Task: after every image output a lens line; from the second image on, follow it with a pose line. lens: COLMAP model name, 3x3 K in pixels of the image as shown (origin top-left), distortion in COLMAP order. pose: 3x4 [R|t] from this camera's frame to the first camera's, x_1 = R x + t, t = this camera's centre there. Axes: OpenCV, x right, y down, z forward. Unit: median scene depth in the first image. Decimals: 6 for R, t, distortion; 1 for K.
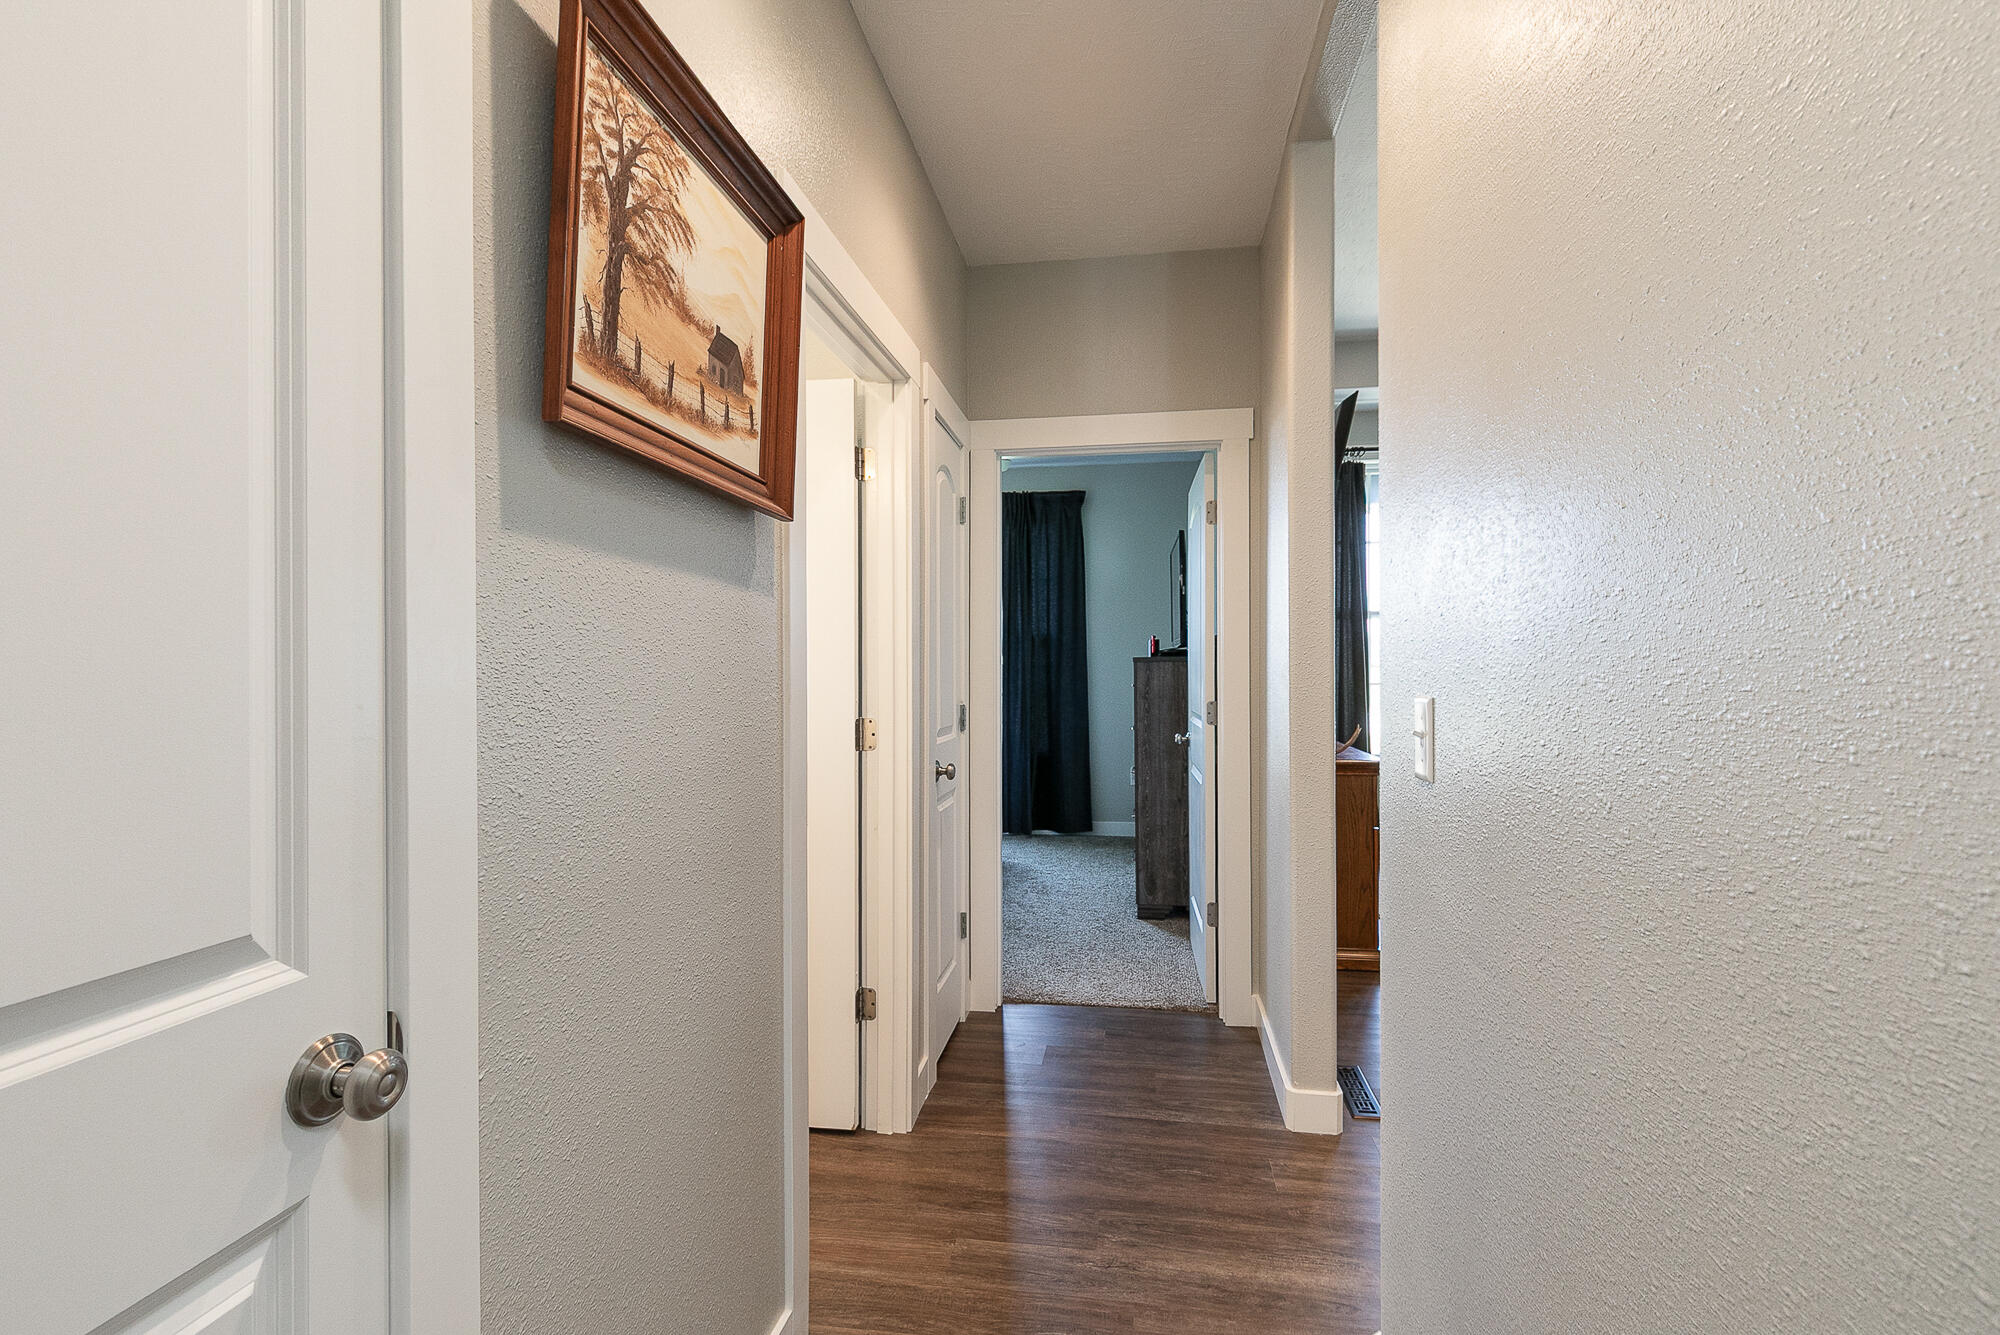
lens RADIAL K [[930.2, 0, 1005.5], [0, 930.2, 668.4], [0, 0, 1]] dist [0.003402, 0.000069]
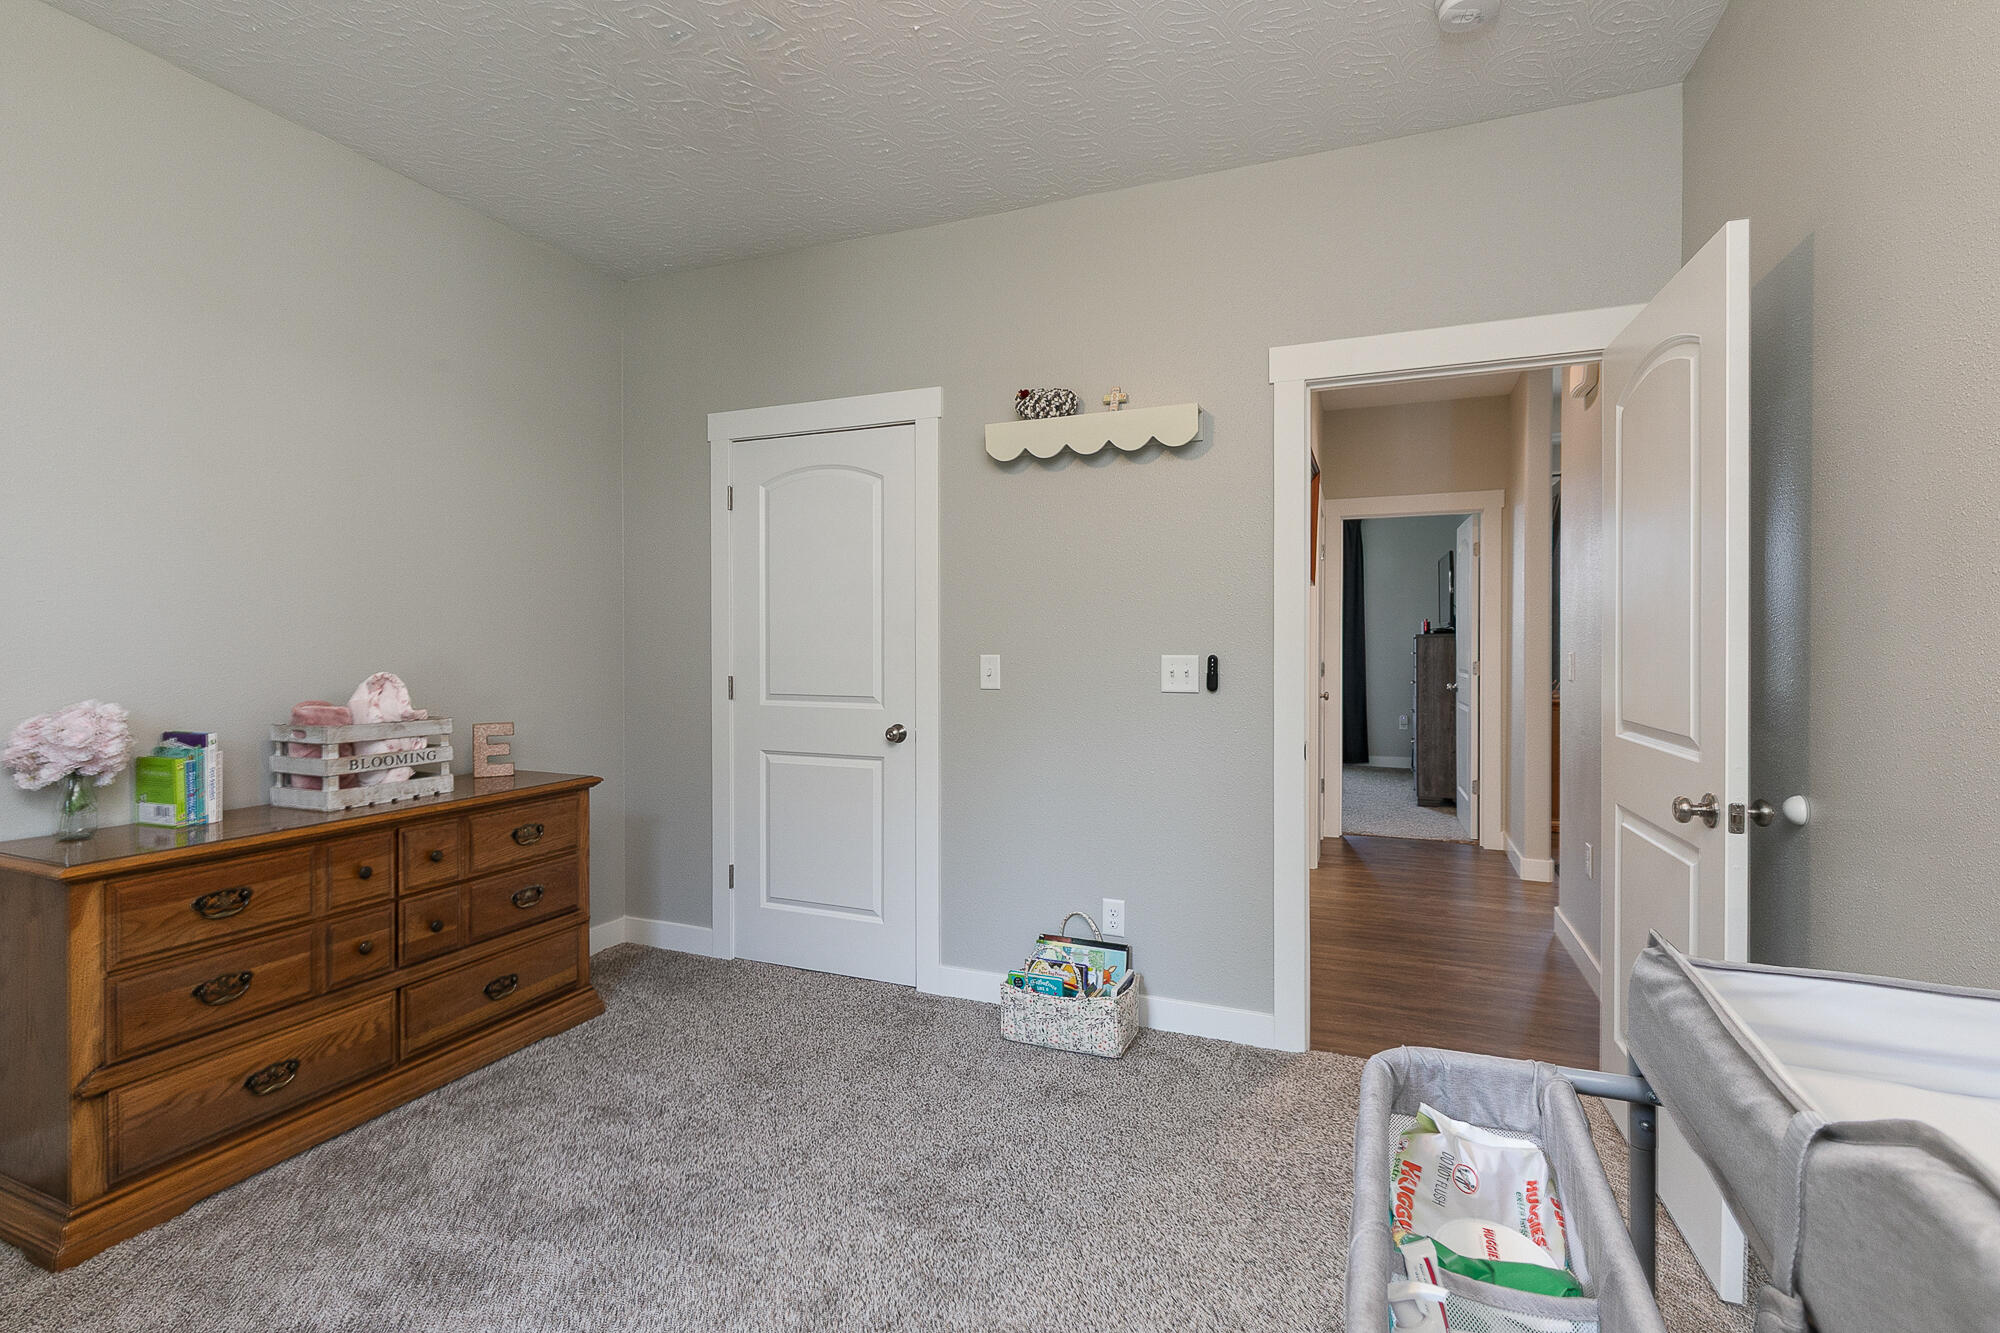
lens RADIAL K [[930.2, 0, 983.1], [0, 930.2, 653.5], [0, 0, 1]] dist [0.003402, 0.000069]
pose [[0.969733, 0.000095, -0.244169, -0.190445], [0.002060, 0.999961, 0.008572, 0.005616], [0.244160, -0.008815, 0.969695, -0.700072]]
